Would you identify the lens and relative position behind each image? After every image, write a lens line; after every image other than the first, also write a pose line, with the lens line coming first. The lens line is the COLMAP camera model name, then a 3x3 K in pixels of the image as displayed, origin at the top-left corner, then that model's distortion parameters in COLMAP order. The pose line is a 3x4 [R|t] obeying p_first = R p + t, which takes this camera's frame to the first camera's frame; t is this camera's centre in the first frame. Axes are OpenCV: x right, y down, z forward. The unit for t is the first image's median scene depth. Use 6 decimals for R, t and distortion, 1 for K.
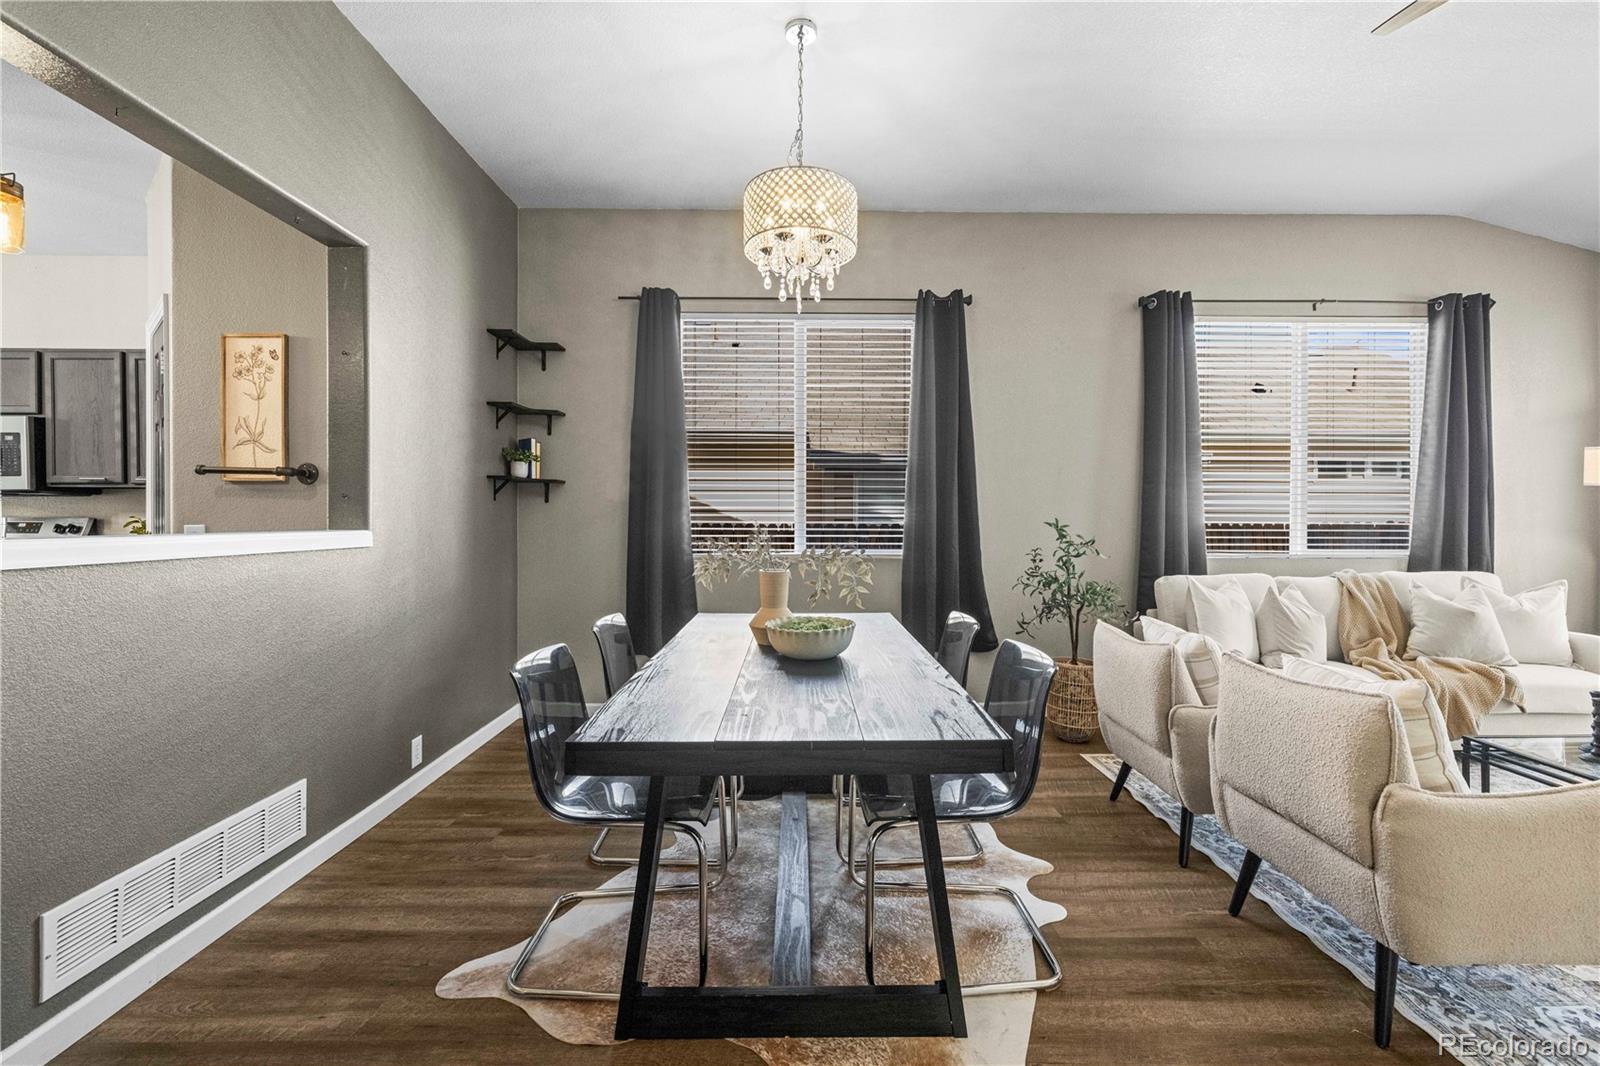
lens RADIAL K [[679.4, 0, 806.4], [0, 679.4, 521.9], [0, 0, 1]] dist [-0.000901, 0.000148]
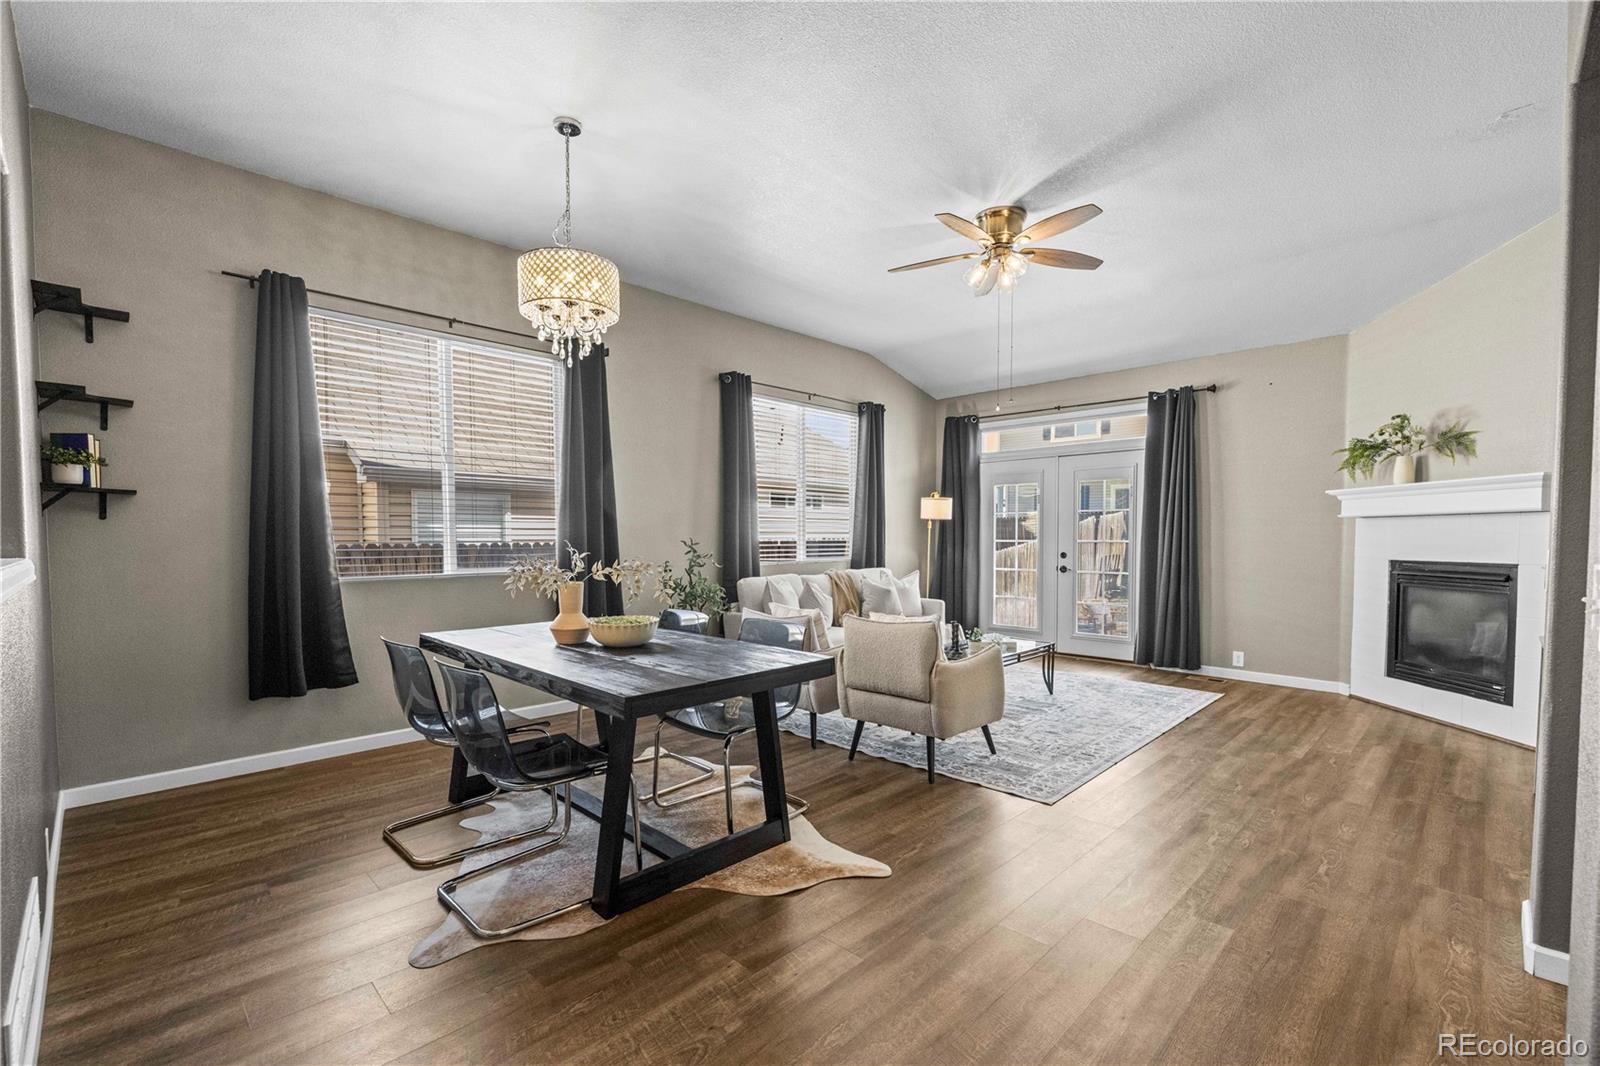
lens RADIAL K [[679.4, 0, 802.0], [0, 679.4, 568.0], [0, 0, 1]] dist [-0.000901, 0.000148]
pose [[0.715569, -0.034987, 0.697665, -0.392273], [0.005250, 0.998986, 0.044712, -0.004381], [-0.698522, -0.028332, 0.715027, -0.100496]]
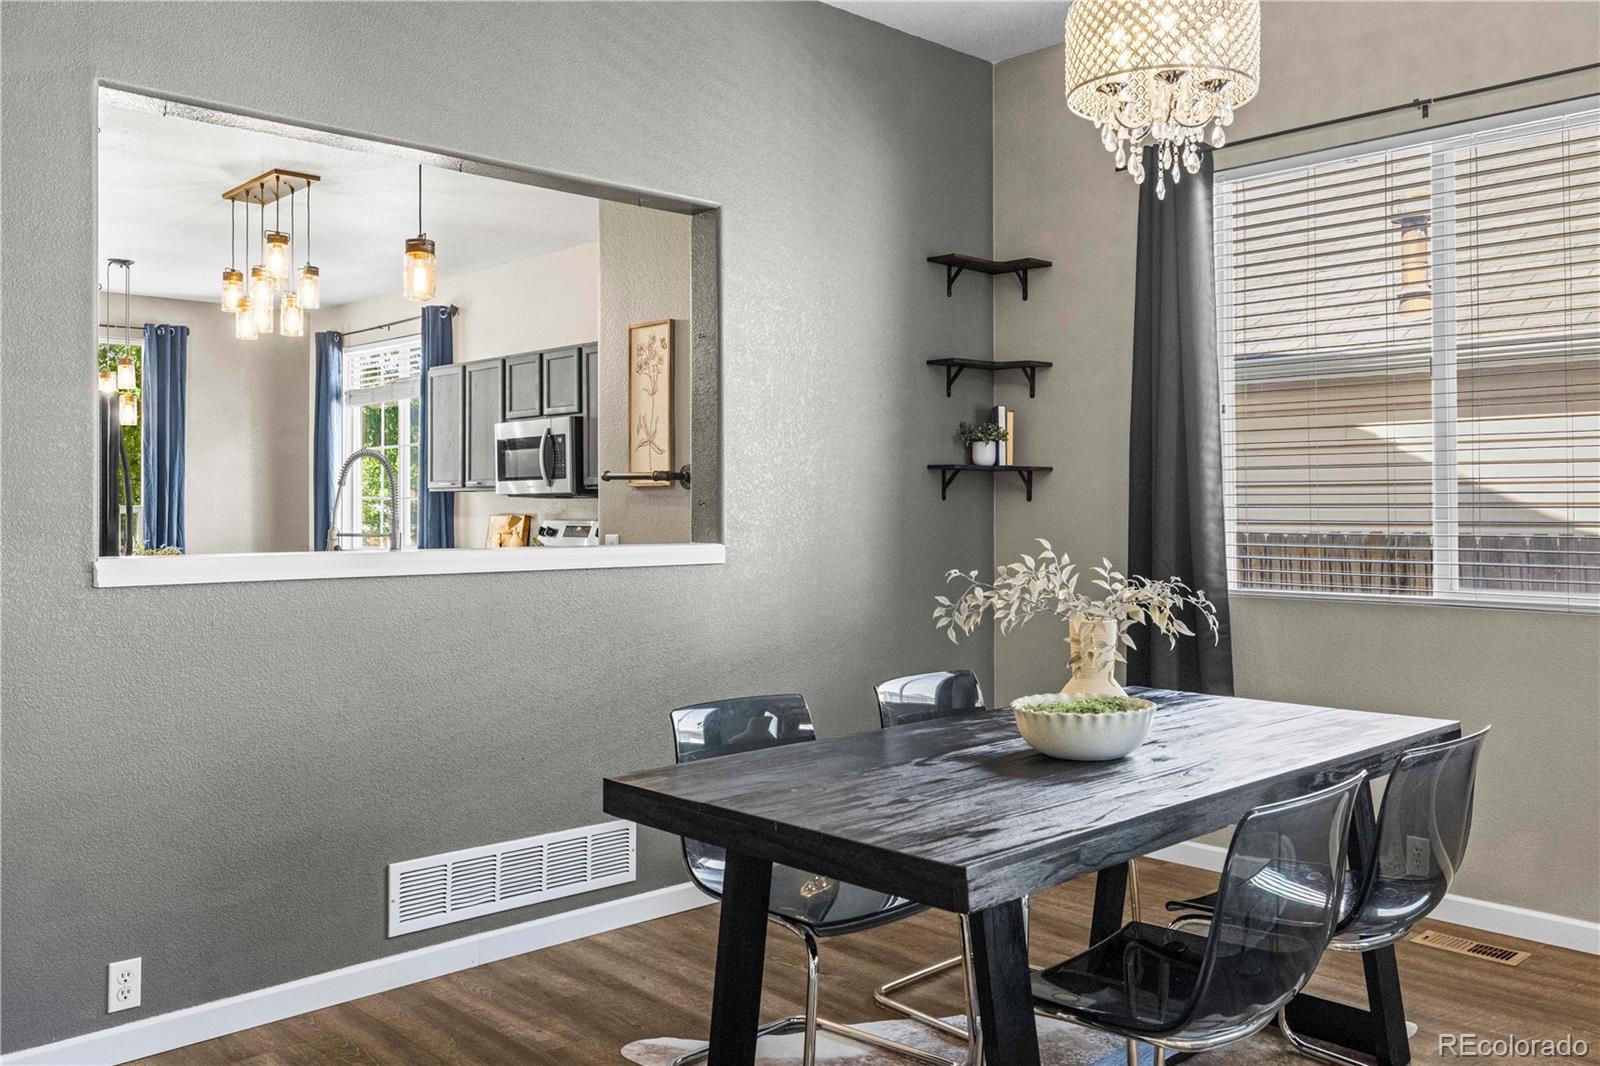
lens RADIAL K [[1312.6, 0, 798.6], [0, 1312.6, 497.9], [0, 0, 1]] dist [-0.007574, -0.000978]
pose [[0.677776, -0.008857, -0.735215, 0.436693], [-0.000593, 0.999921, -0.012592, -0.017382], [0.735269, 0.008971, 0.677716, -0.020059]]
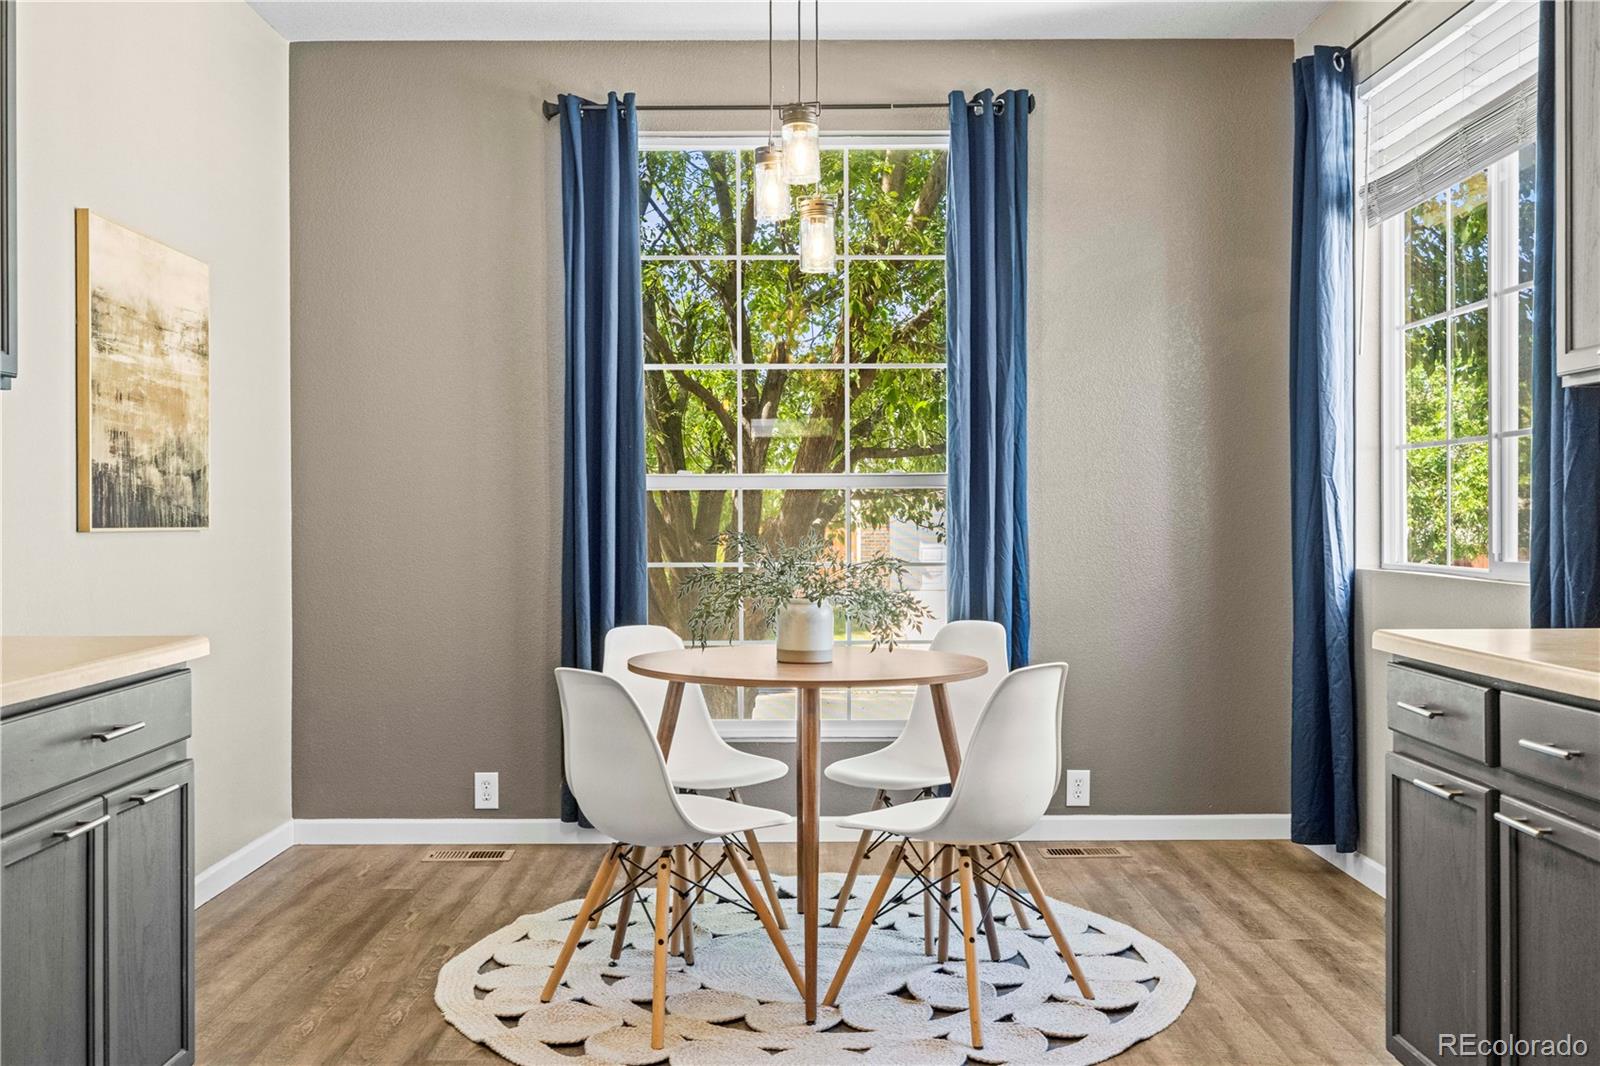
lens RADIAL K [[1556.5, 0, 801.5], [0, 1556.5, 529.5], [0, 0, 1]] dist [0.002437, 0.000000]
pose [[-0.009821, 0.006901, -0.999928, -0.808213], [0.000800, 0.999976, 0.006893, 0.010273], [0.999951, -0.000732, -0.009826, 0.638336]]
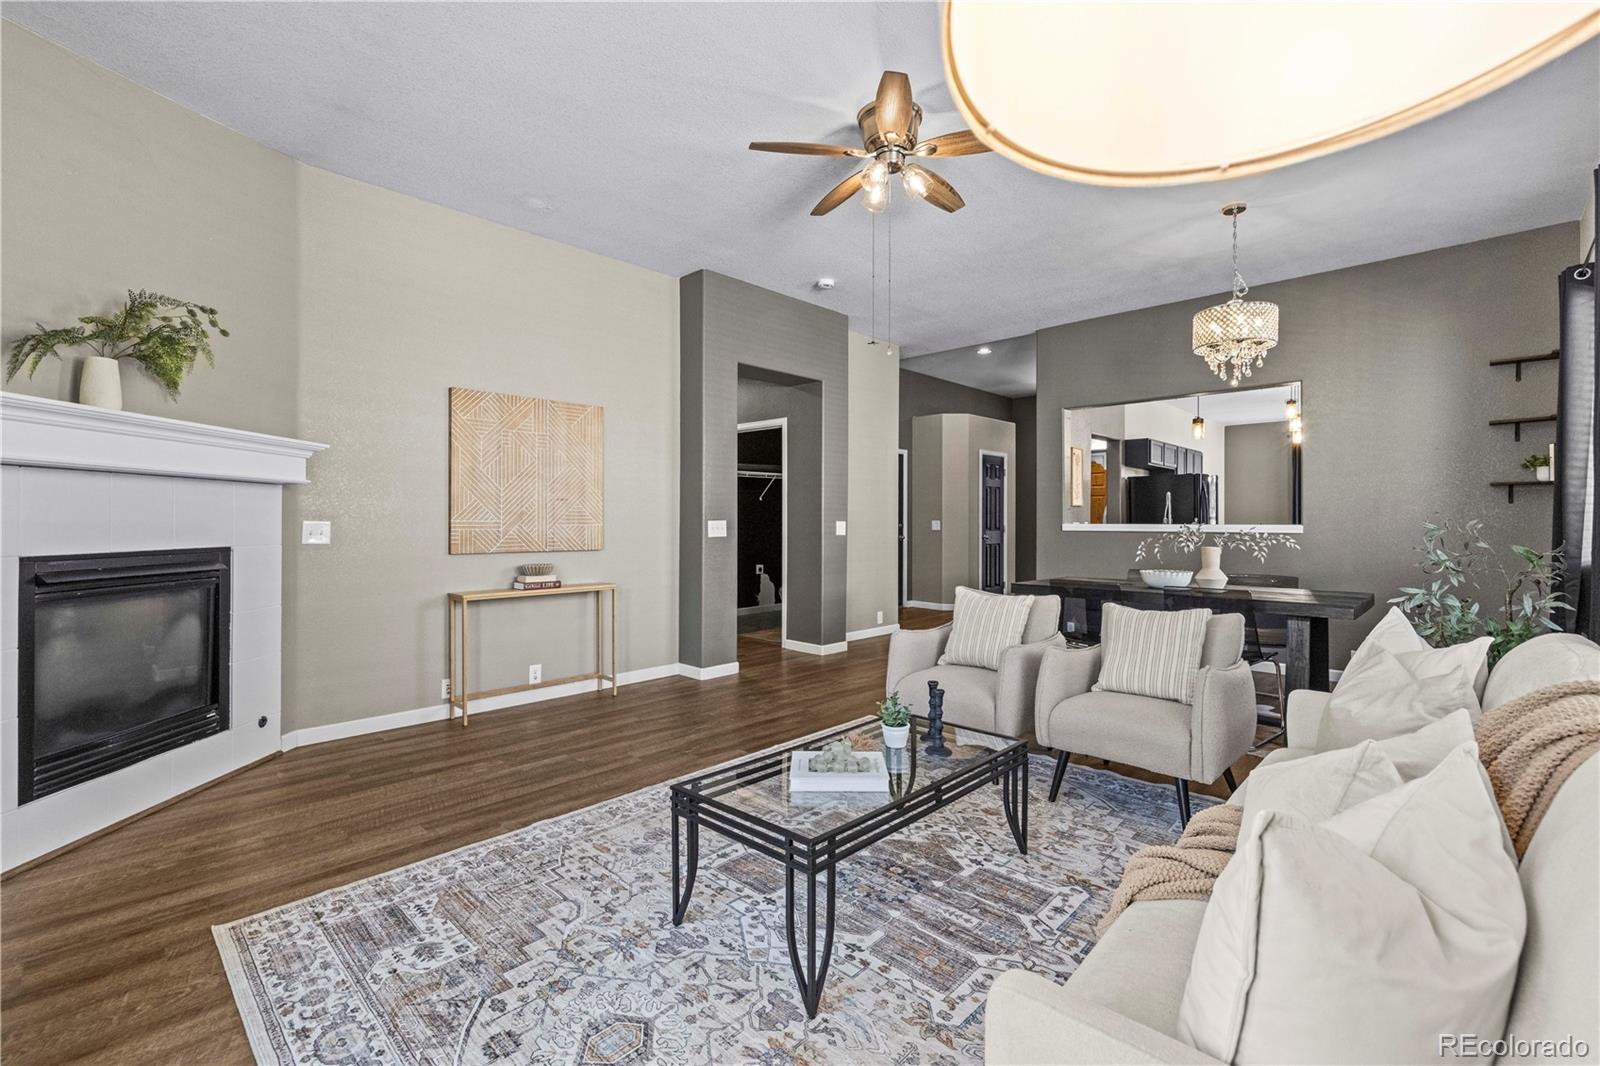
lens RADIAL K [[679.4, 0, 797.3], [0, 679.4, 535.7], [0, 0, 1]] dist [-0.000901, 0.000148]
pose [[-0.712753, 0.010789, -0.701332, 1.269510], [-0.006323, 0.999742, 0.021806, 0.007026], [0.701387, 0.019977, -0.712501, 0.985424]]
